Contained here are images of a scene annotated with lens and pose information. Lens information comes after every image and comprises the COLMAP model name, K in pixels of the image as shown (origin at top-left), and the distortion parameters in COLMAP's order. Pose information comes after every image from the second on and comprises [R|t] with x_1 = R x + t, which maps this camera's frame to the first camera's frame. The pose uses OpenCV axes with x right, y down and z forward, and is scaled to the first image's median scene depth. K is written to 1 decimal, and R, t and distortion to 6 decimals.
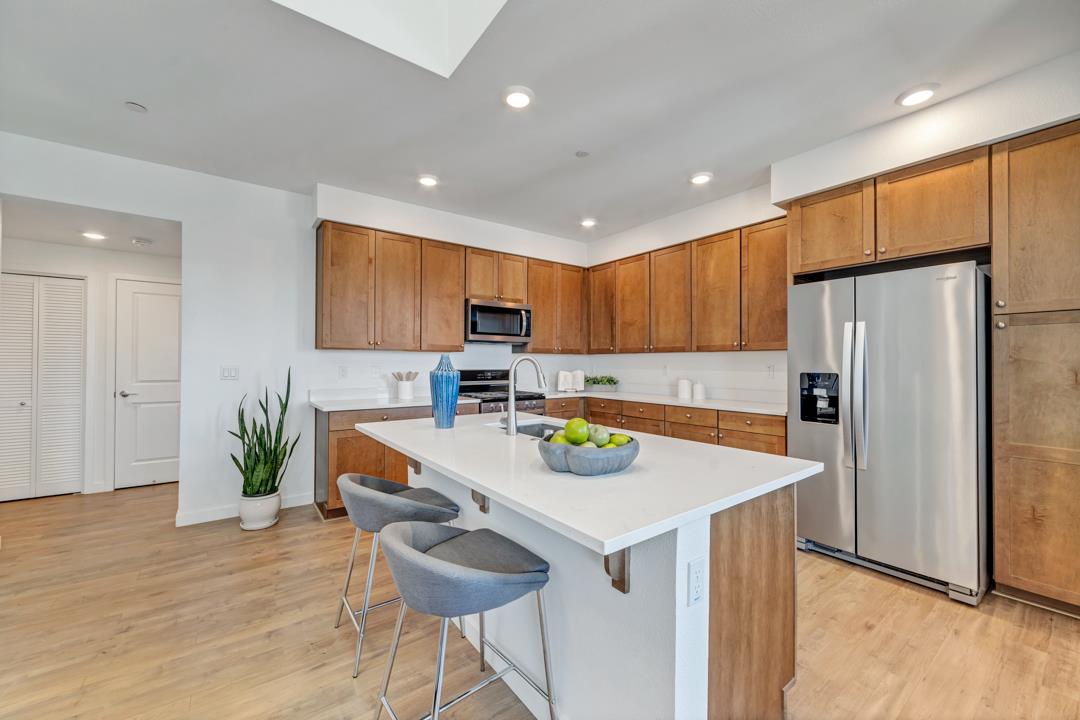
lens RADIAL K [[421.7, 0, 543.7], [0, 421.7, 362.1], [0, 0, 1]] dist [-0.000682, 0.000668]
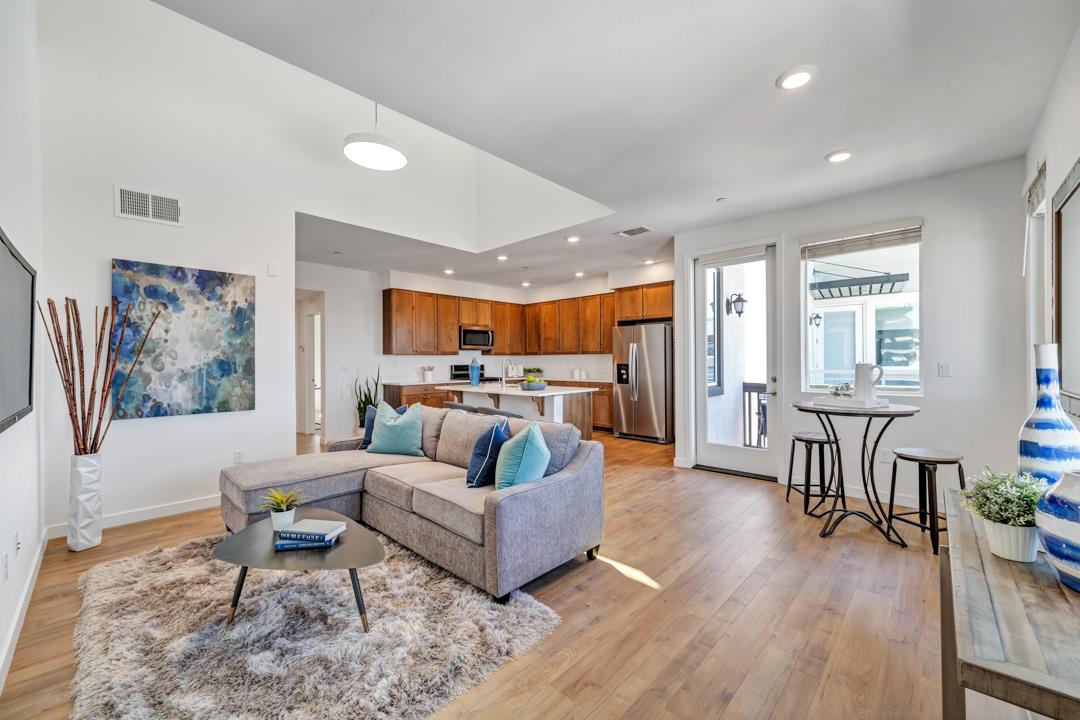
lens RADIAL K [[421.7, 0, 542.6], [0, 421.7, 360.5], [0, 0, 1]] dist [-0.000682, 0.000668]
pose [[0.985483, -0.009794, 0.169490, -0.147638], [0.009285, 0.999950, 0.003794, -0.004350], [-0.169519, -0.002166, 0.985525, -0.892797]]
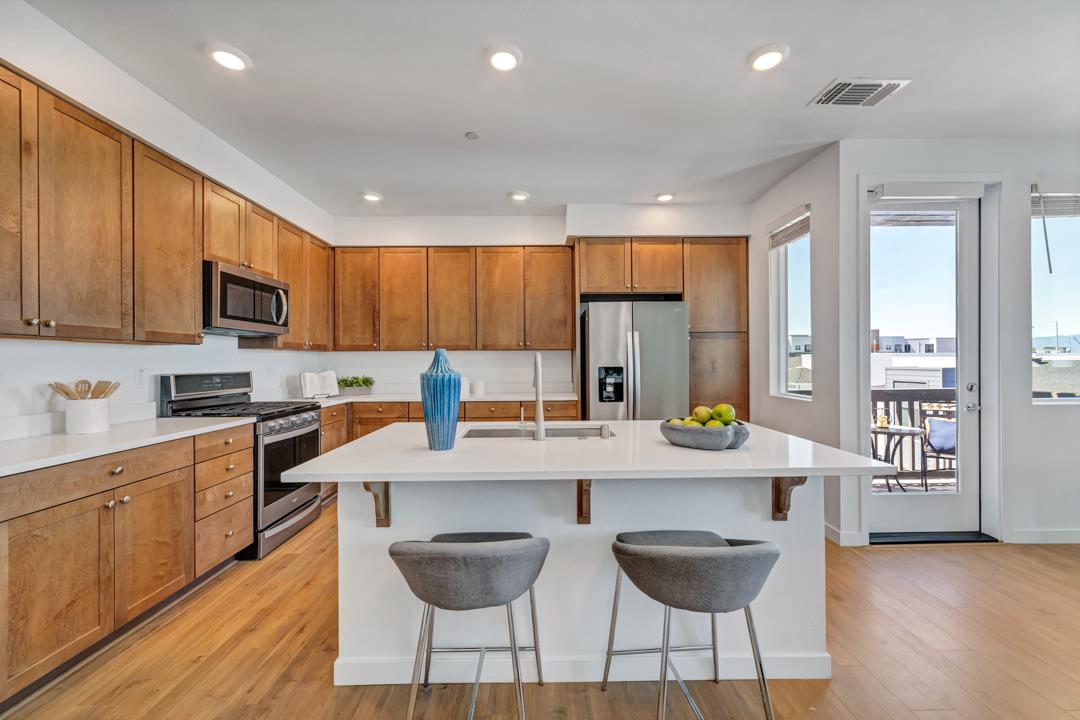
lens RADIAL K [[421.7, 0, 541.8], [0, 421.7, 362.1], [0, 0, 1]] dist [-0.000682, 0.000668]
pose [[0.589482, -0.008723, 0.807734, -0.415224], [0.006442, 0.999961, 0.006098, 0.000138], [-0.807756, 0.001609, 0.589515, 0.238600]]
